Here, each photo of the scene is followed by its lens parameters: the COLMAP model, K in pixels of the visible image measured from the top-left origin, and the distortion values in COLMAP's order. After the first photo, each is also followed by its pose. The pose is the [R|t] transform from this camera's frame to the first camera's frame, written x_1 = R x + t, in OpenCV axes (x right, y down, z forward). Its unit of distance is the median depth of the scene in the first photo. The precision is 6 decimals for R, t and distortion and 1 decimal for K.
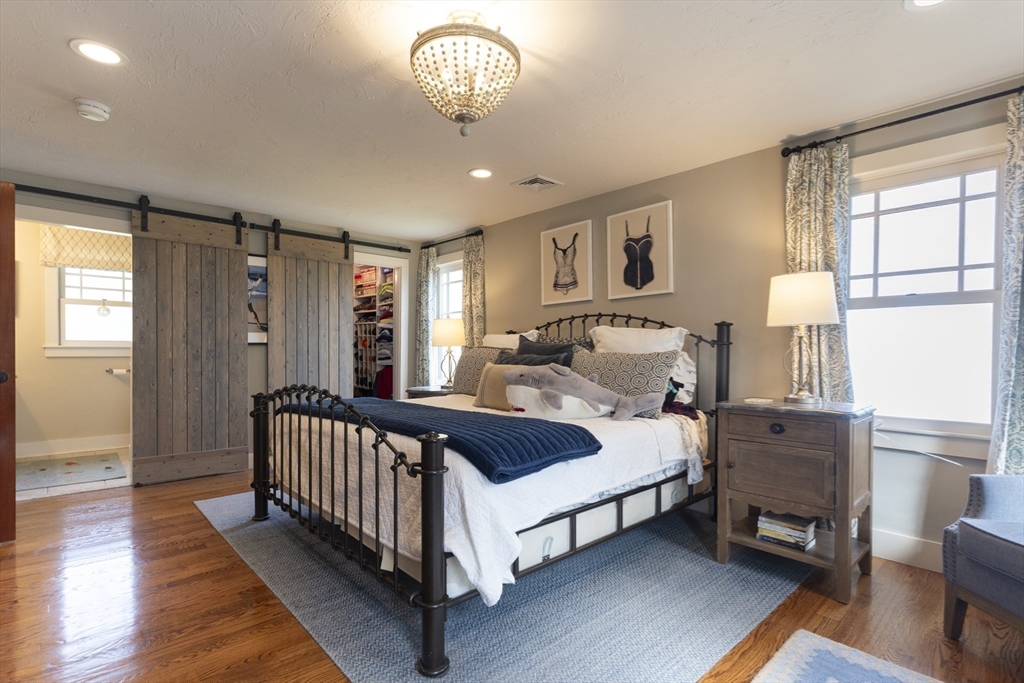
lens RADIAL K [[495.4, 0, 517.5], [0, 495.4, 359.5], [0, 0, 1]] dist [0.001766, 0.000088]
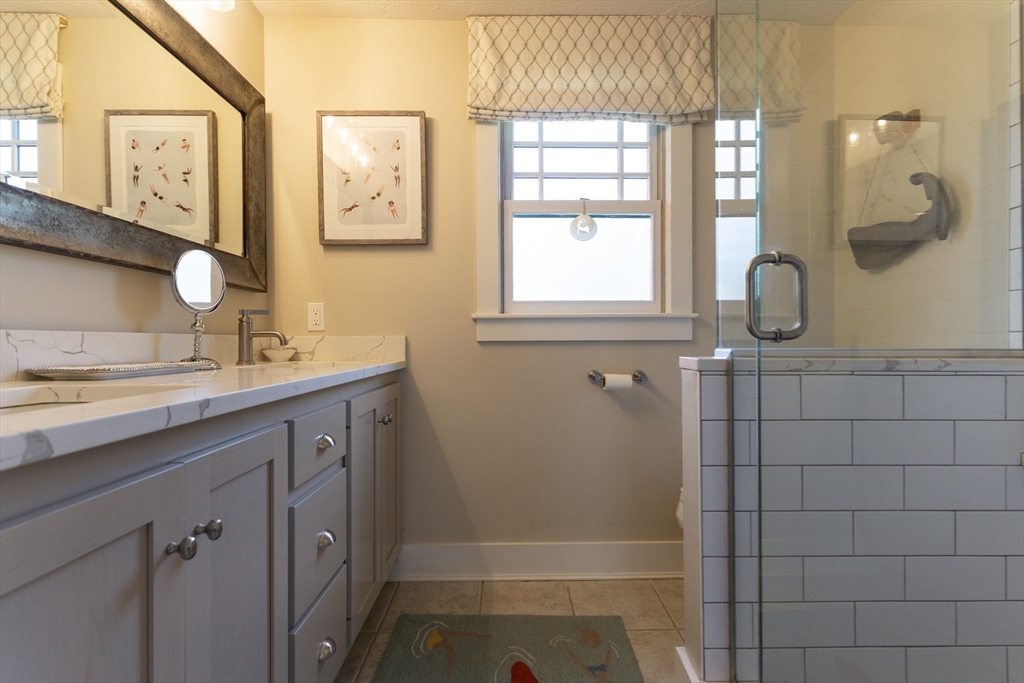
lens RADIAL K [[495.4, 0, 510.2], [0, 495.4, 341.0], [0, 0, 1]] dist [0.001766, 0.000088]
pose [[0.735762, -0.003639, -0.677230, -0.627621], [-0.001122, 0.999978, -0.006592, -0.003193], [0.677239, 0.005610, 0.735742, 0.688492]]
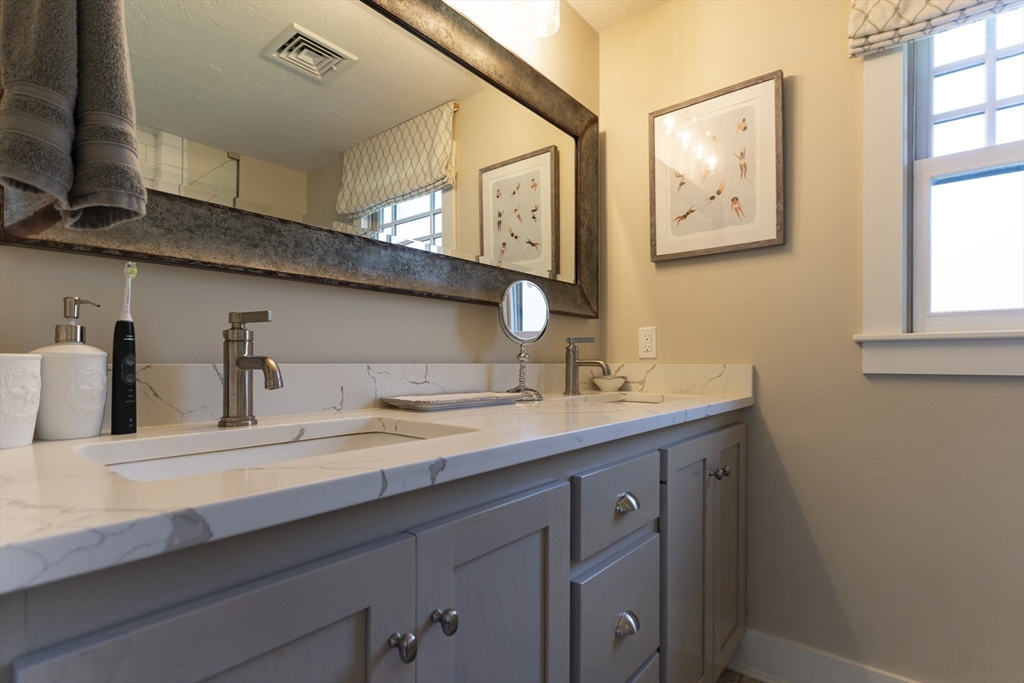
lens RADIAL K [[495.4, 0, 521.4], [0, 495.4, 363.0], [0, 0, 1]] dist [0.001766, 0.000088]
pose [[0.145508, 0.001736, -0.989356, -0.670087], [-0.009052, 0.999959, 0.000423, -0.009652], [0.989316, 0.008894, 0.145518, 0.733747]]
